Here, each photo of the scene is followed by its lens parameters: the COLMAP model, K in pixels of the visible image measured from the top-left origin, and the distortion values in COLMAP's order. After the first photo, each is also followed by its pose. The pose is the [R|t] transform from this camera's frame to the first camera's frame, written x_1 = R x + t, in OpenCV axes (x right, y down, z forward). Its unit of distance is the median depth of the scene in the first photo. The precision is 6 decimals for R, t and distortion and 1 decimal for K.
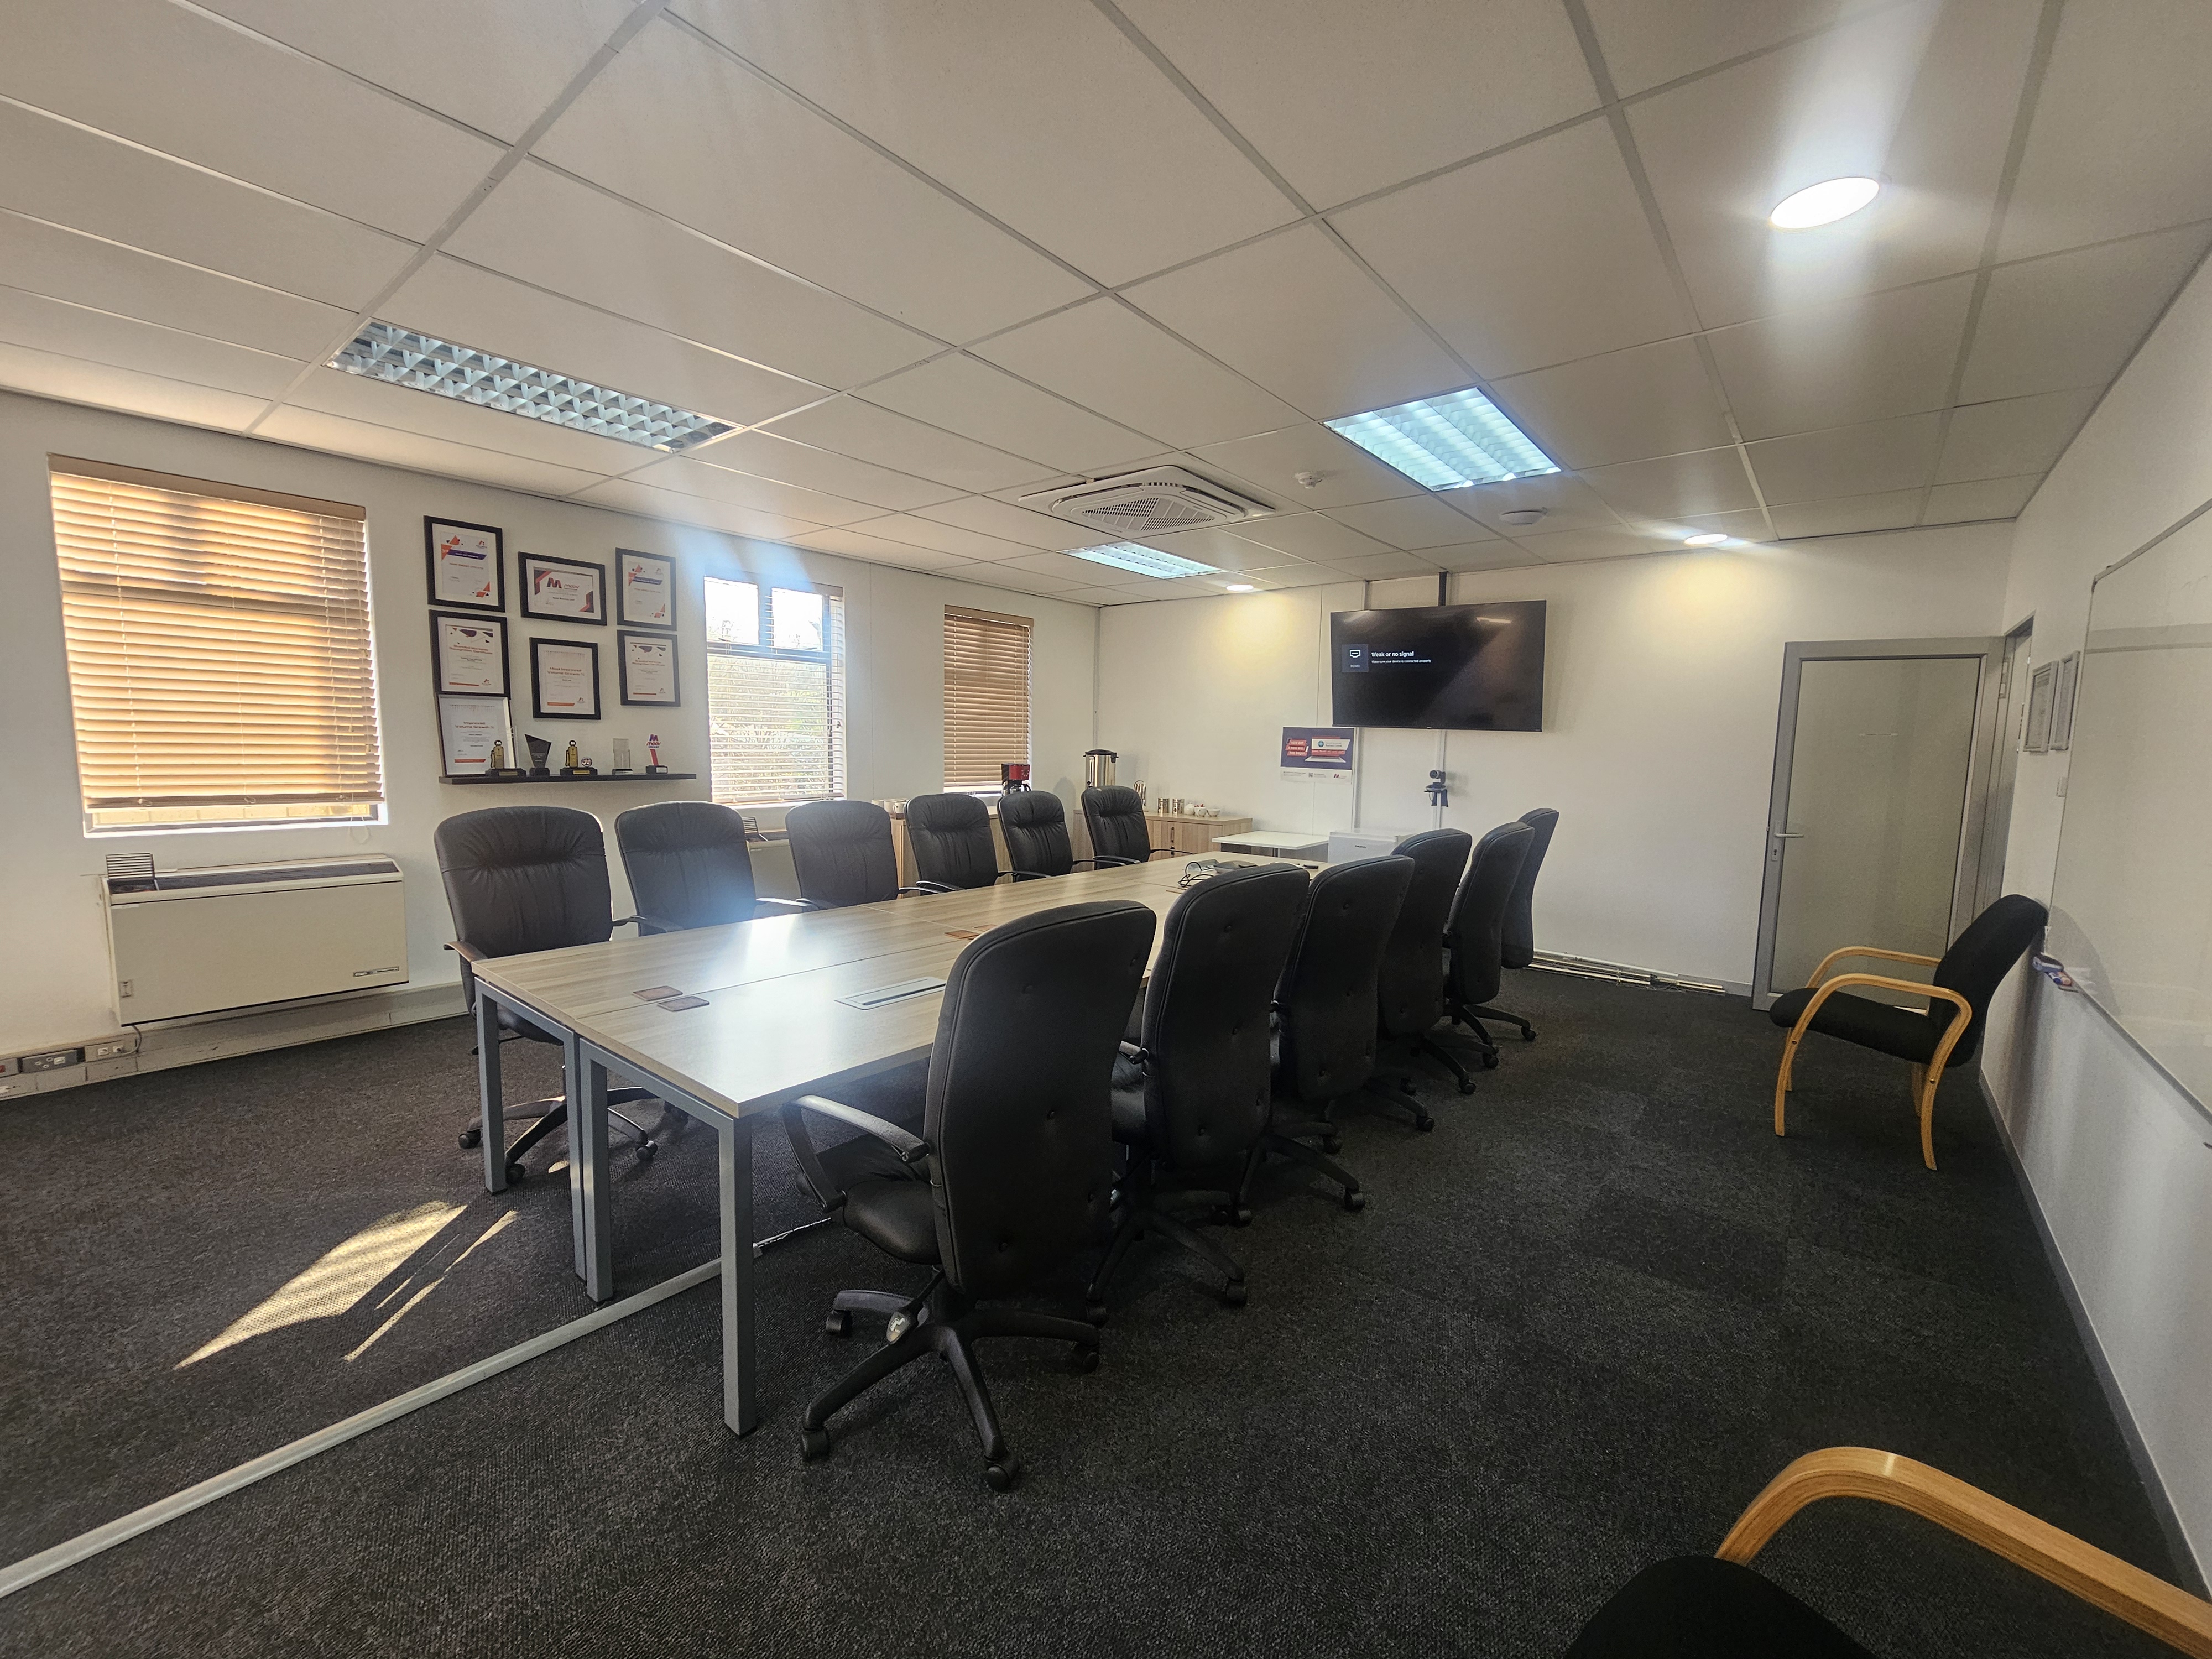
lens RADIAL K [[911.8, 0, 1100.5], [0, 911.8, 832.9], [0, 0, 1]] dist [-0.003611, -0.000009]
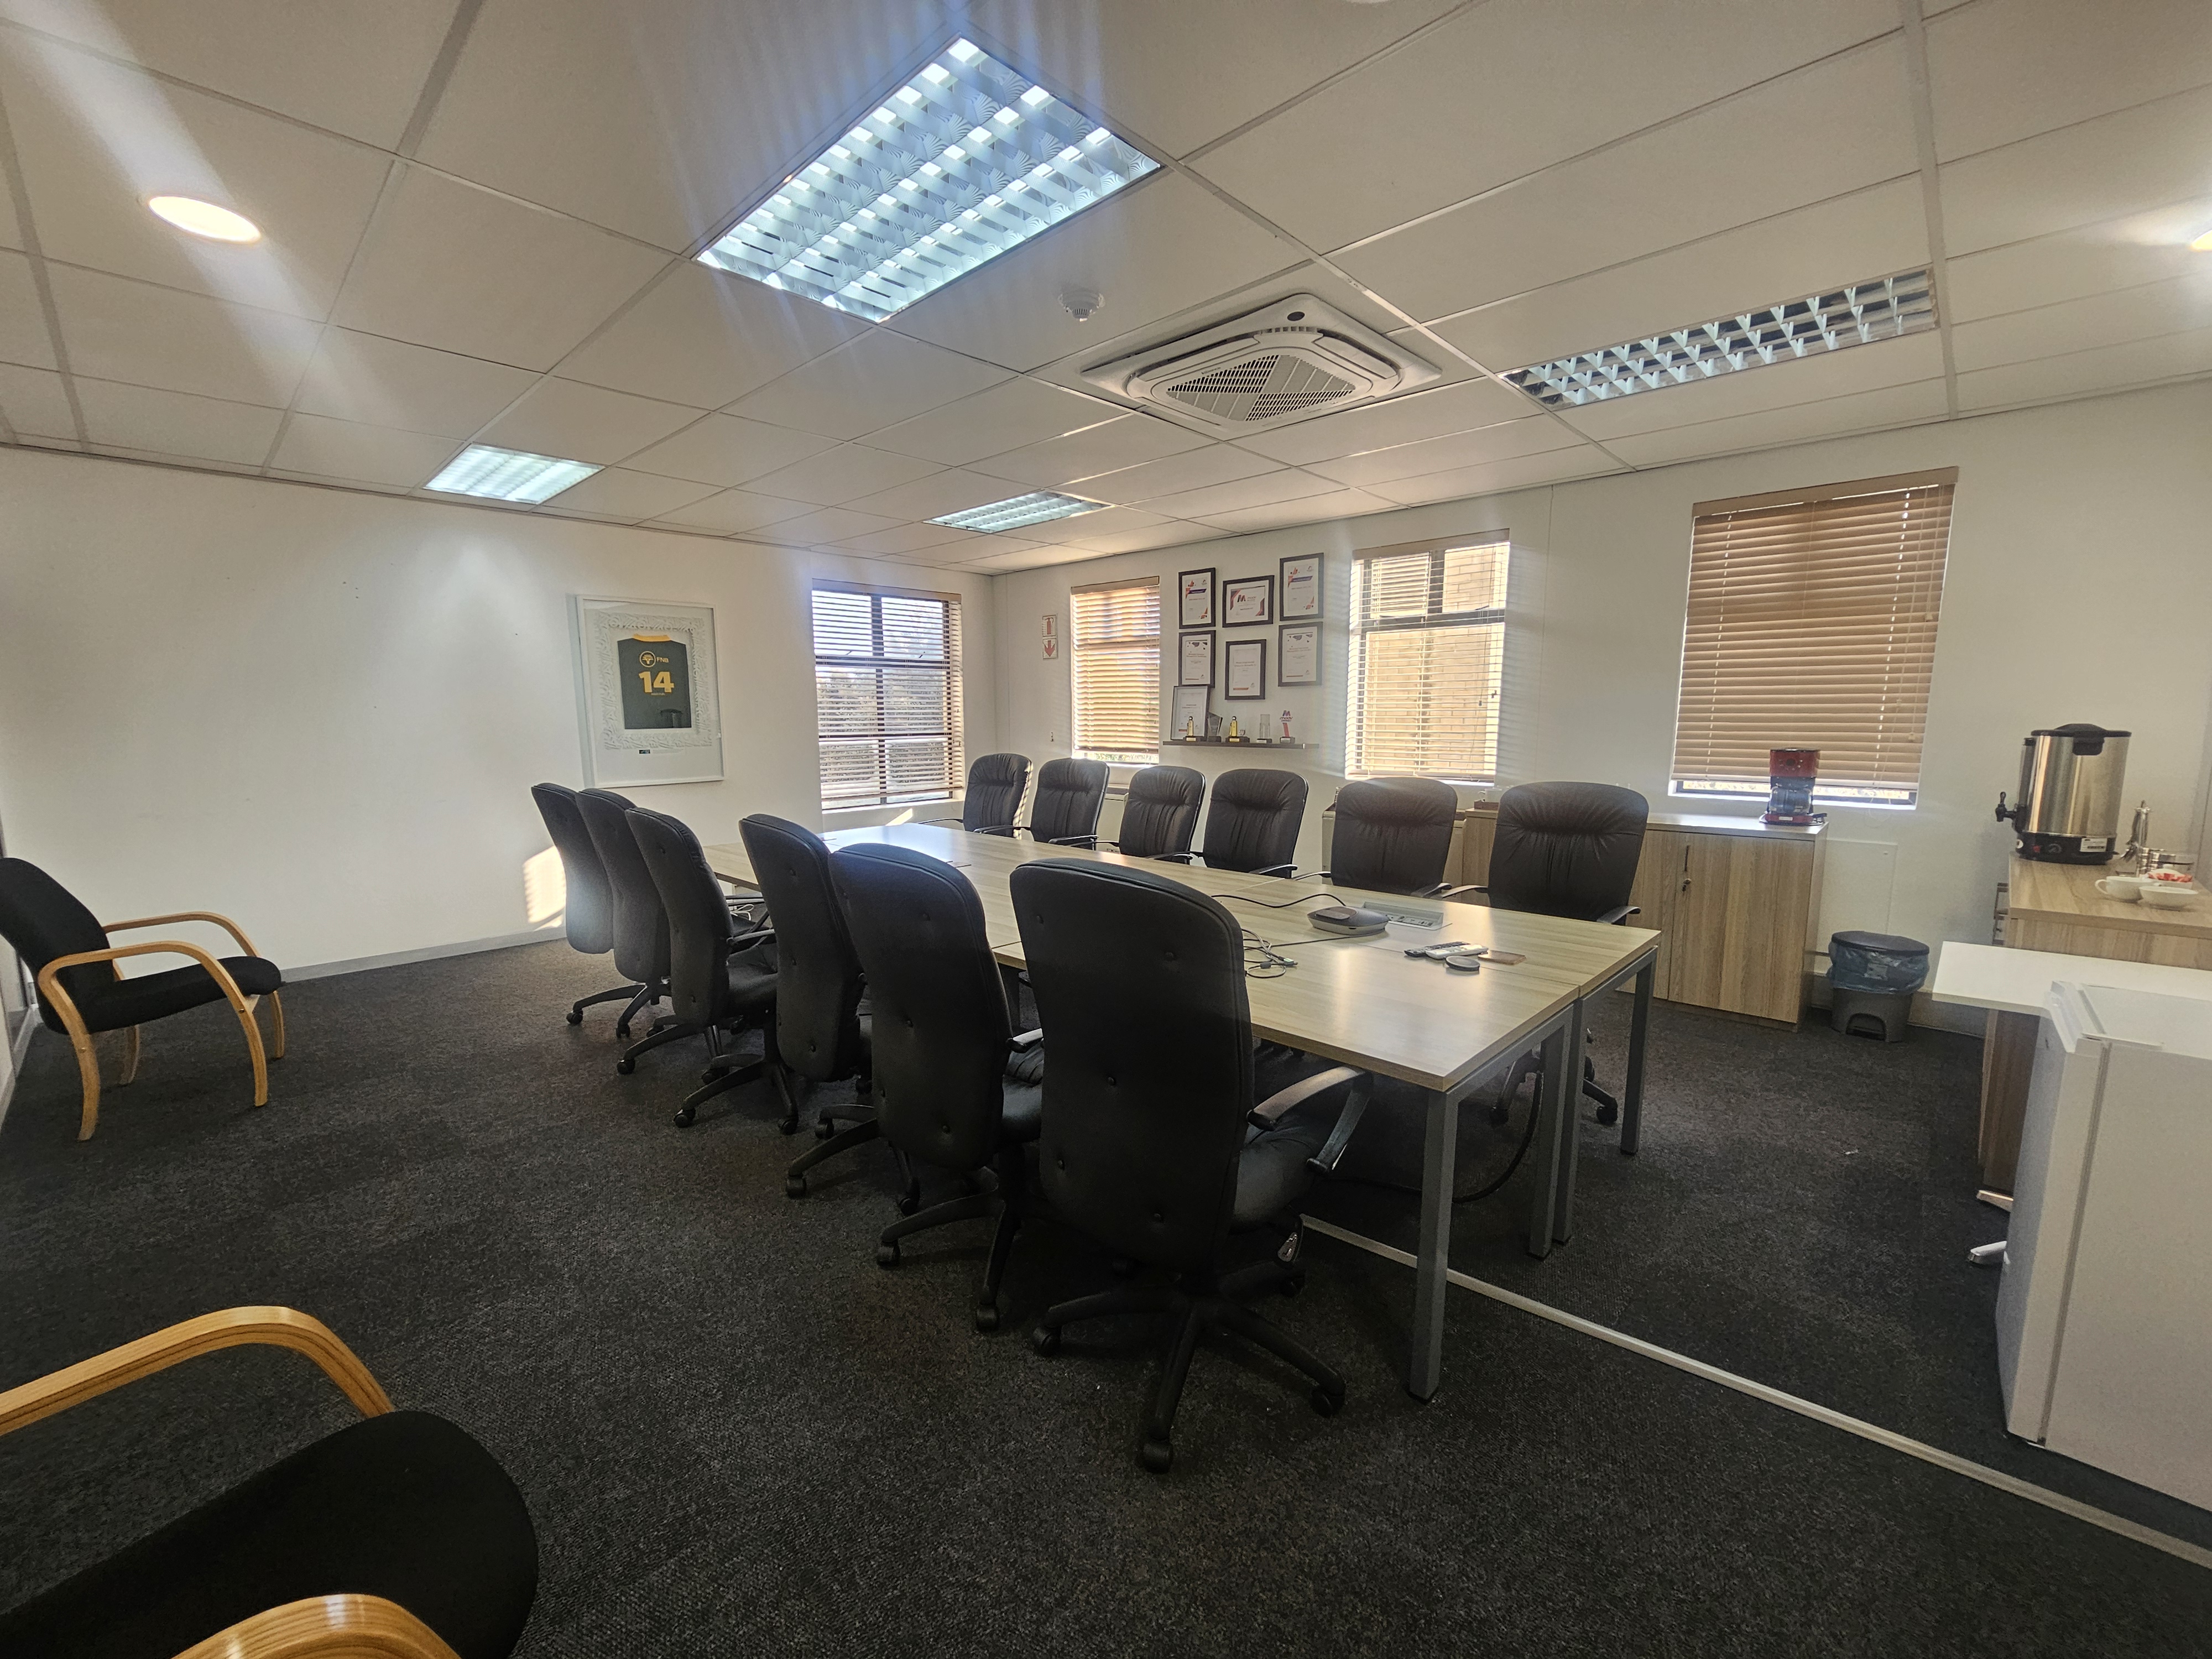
lens RADIAL K [[911.8, 0, 1114.3], [0, 911.8, 838.1], [0, 0, 1]] dist [-0.003611, -0.000009]
pose [[-0.074451, 0.120276, -0.989945, 0.772384], [-0.096045, 0.987220, 0.127168, -0.077089], [0.992589, 0.104547, -0.061947, 0.919817]]
